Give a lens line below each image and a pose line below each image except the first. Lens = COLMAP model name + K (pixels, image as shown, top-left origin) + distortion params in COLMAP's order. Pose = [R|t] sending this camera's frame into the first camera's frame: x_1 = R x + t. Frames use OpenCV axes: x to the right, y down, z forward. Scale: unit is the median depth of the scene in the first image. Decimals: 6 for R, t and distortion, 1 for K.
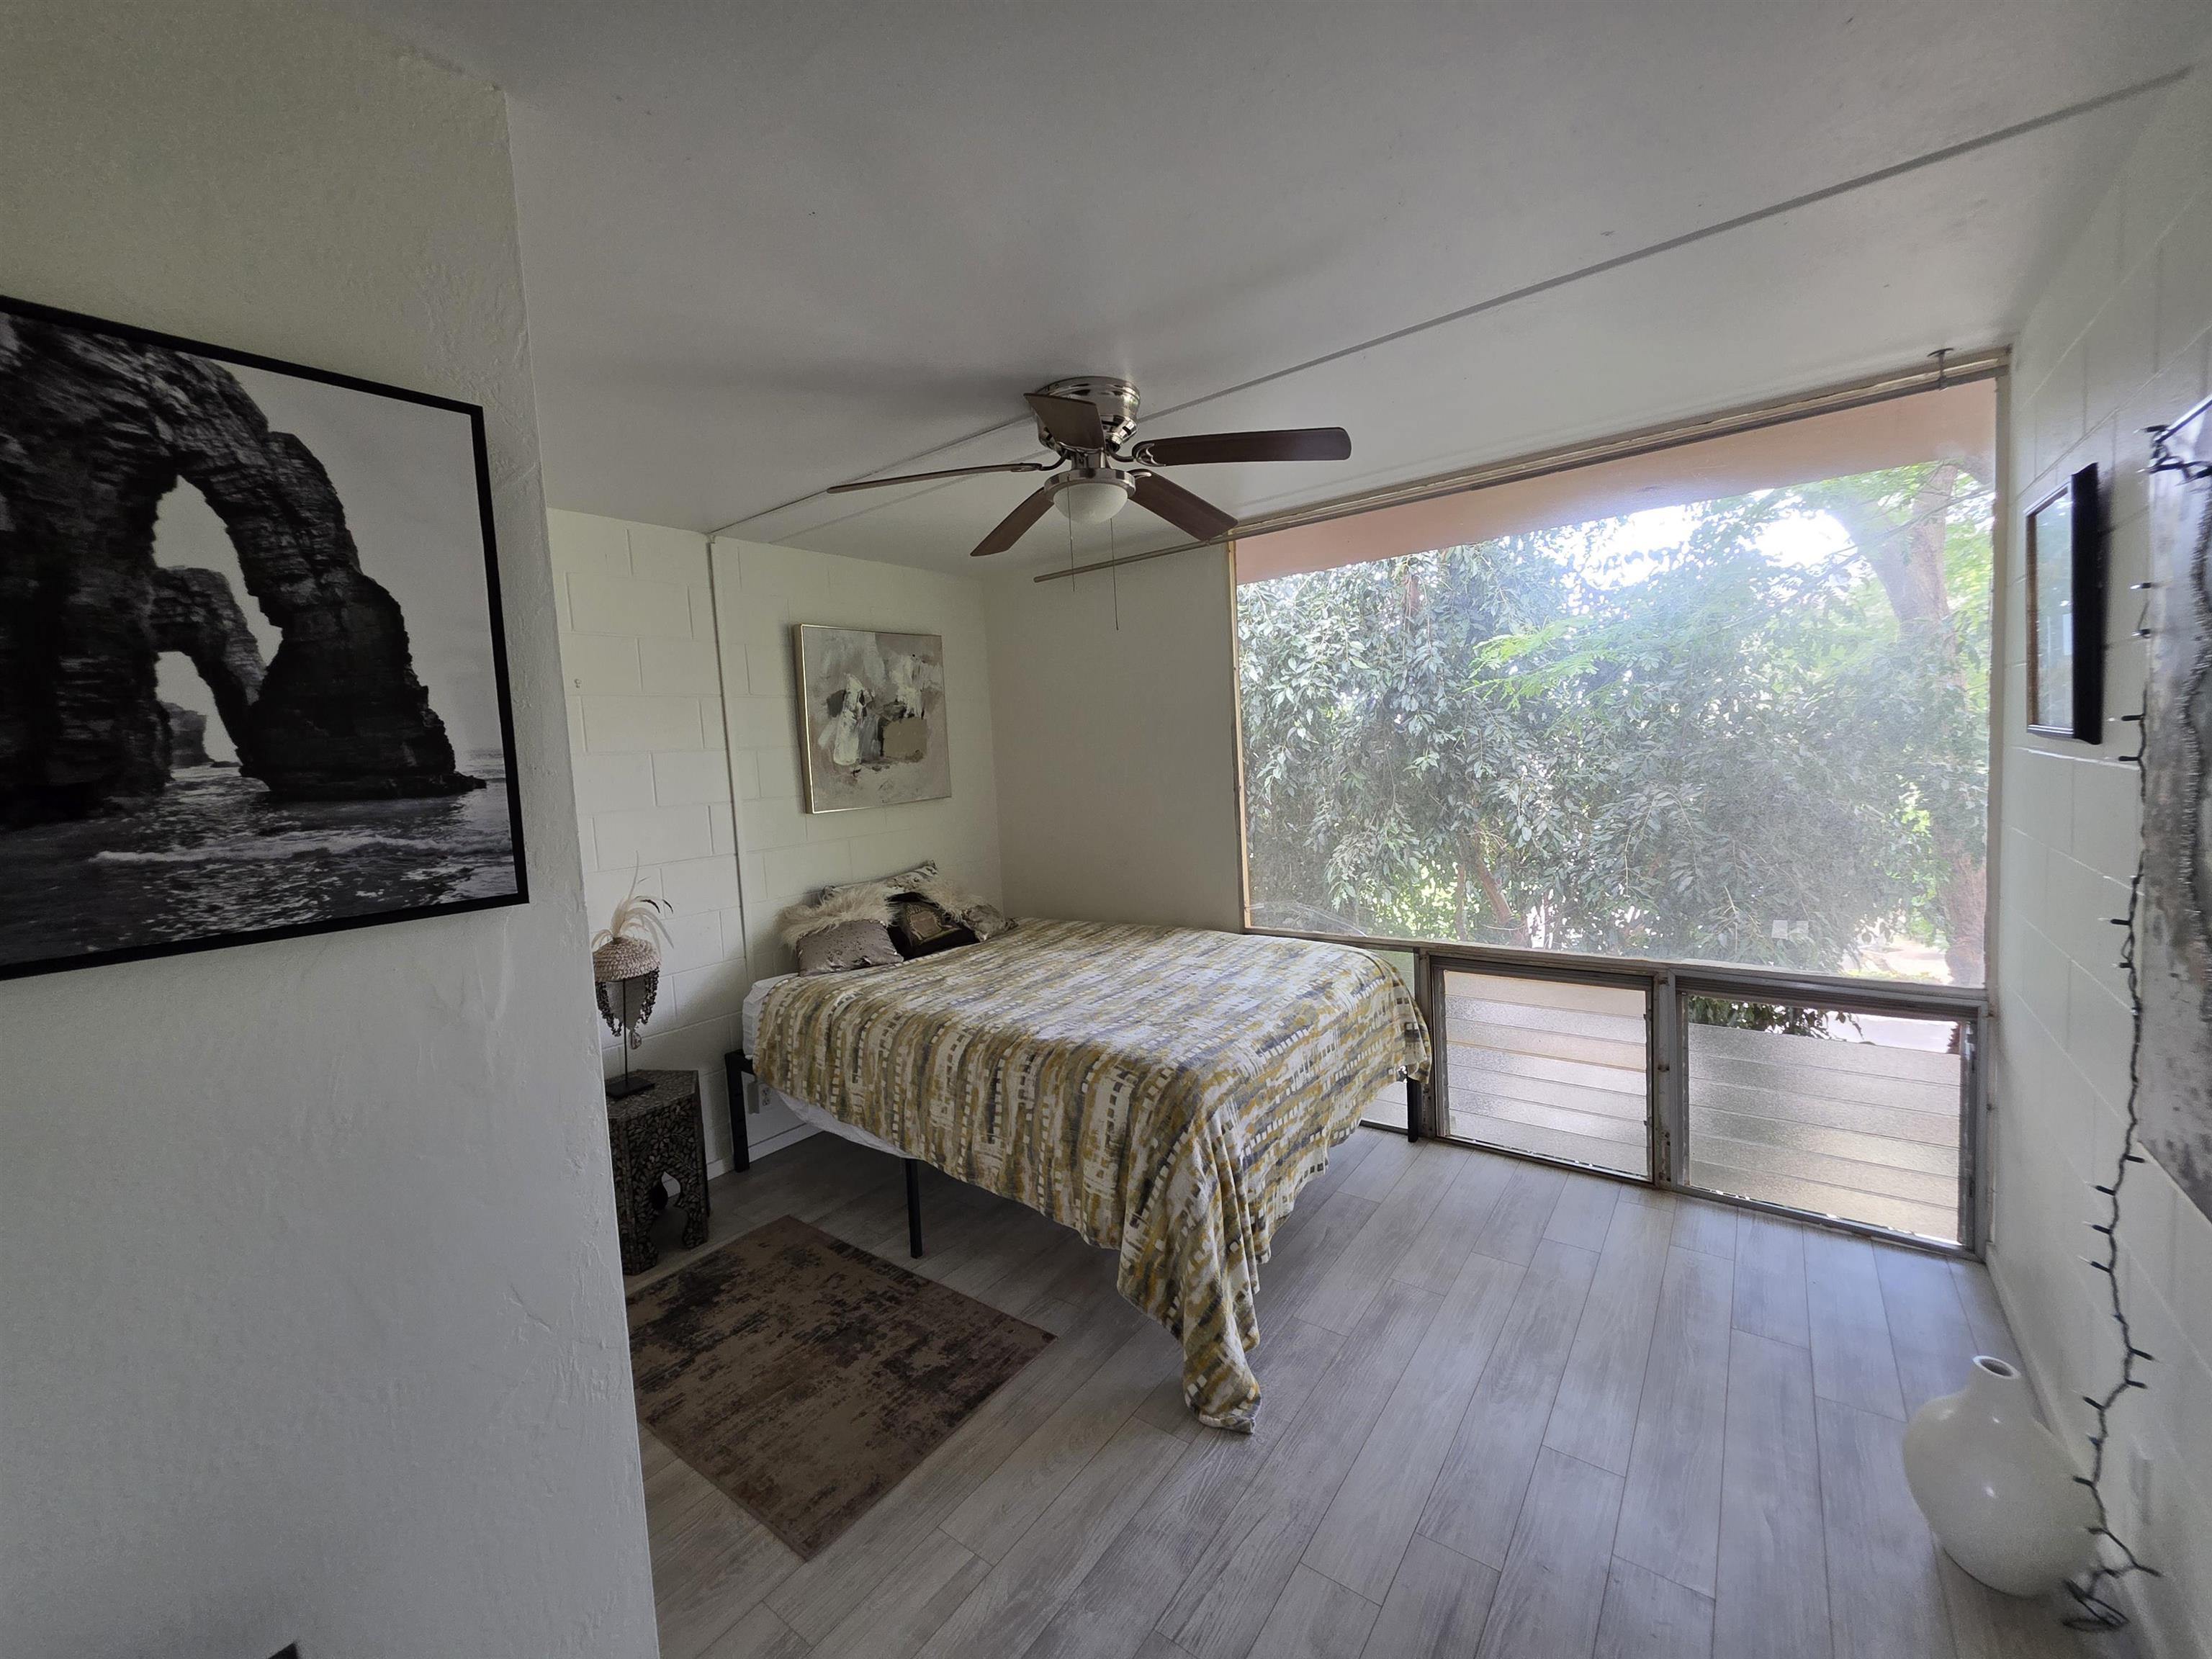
lens RADIAL K [[881.2, 0, 1097.8], [0, 881.2, 763.0], [0, 0, 1]] dist [-0.001876, 0.000569]
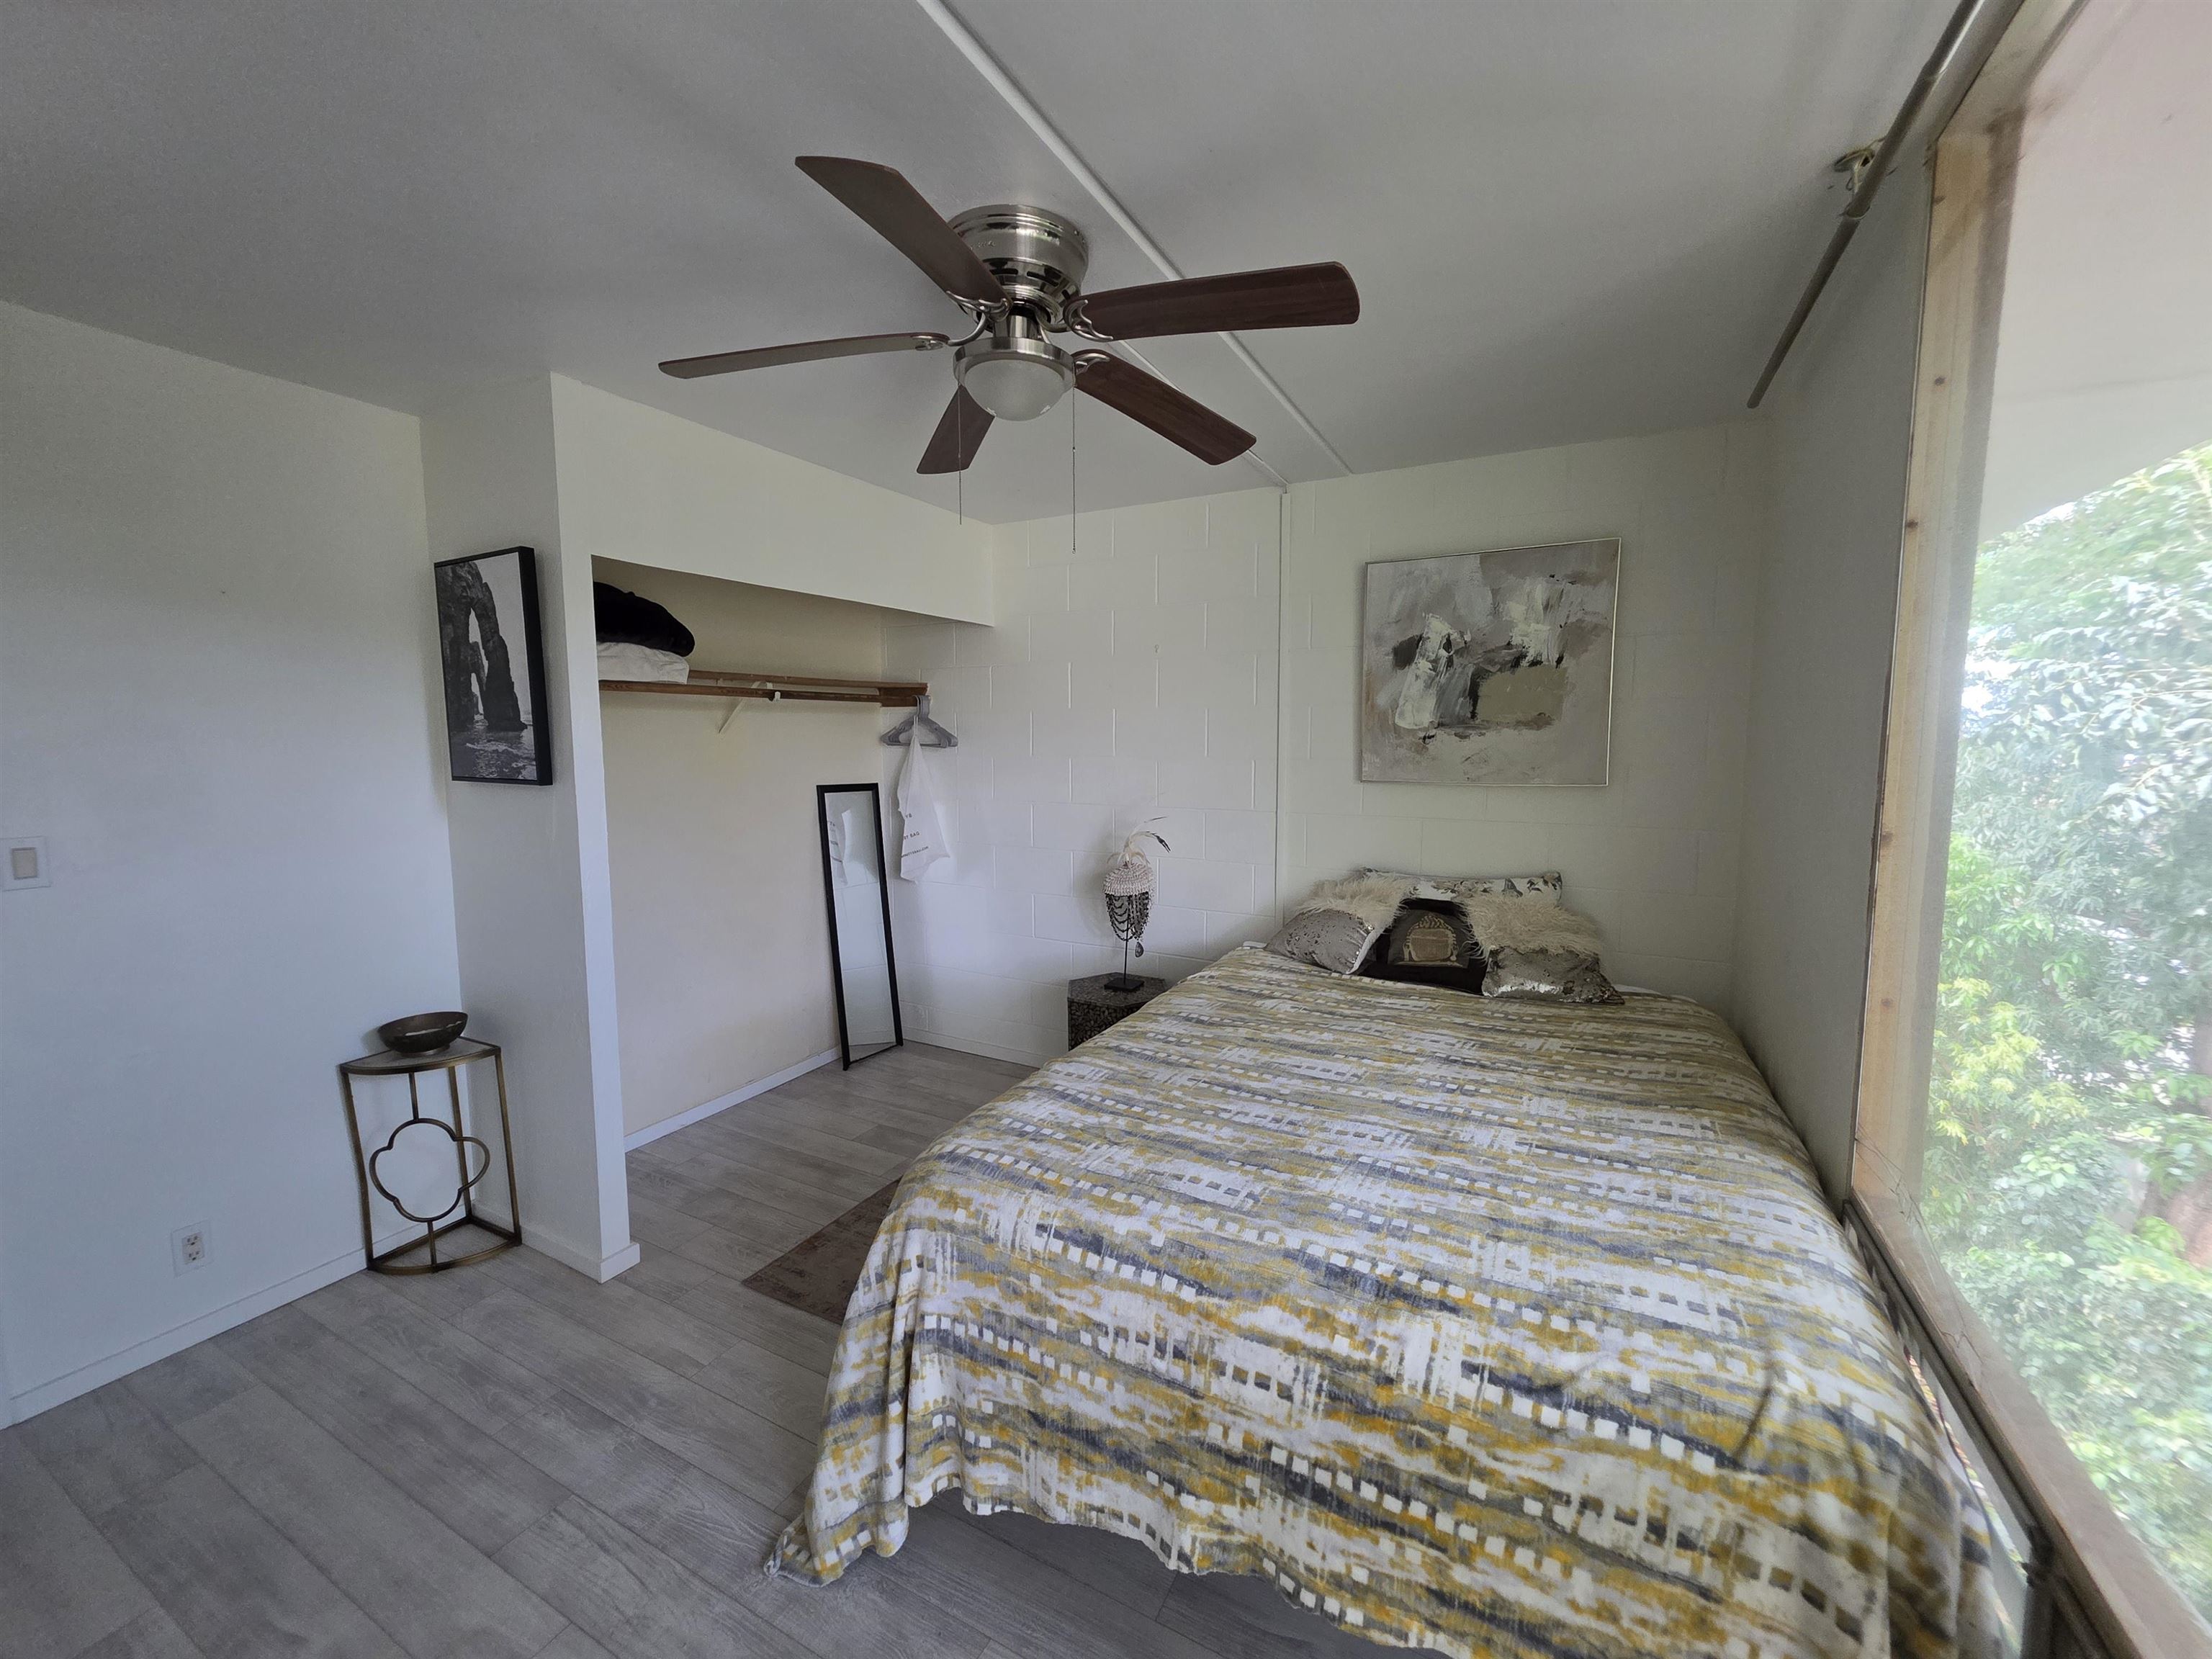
lens RADIAL K [[886.7, 0, 1104.4], [0, 886.7, 777.0], [0, 0, 1]] dist [-0.001035, 0.000067]
pose [[0.161884, 0.104802, -0.981229, 0.482010], [-0.022268, 0.994479, 0.102543, -0.031047], [0.986558, 0.005250, 0.163324, 0.593364]]
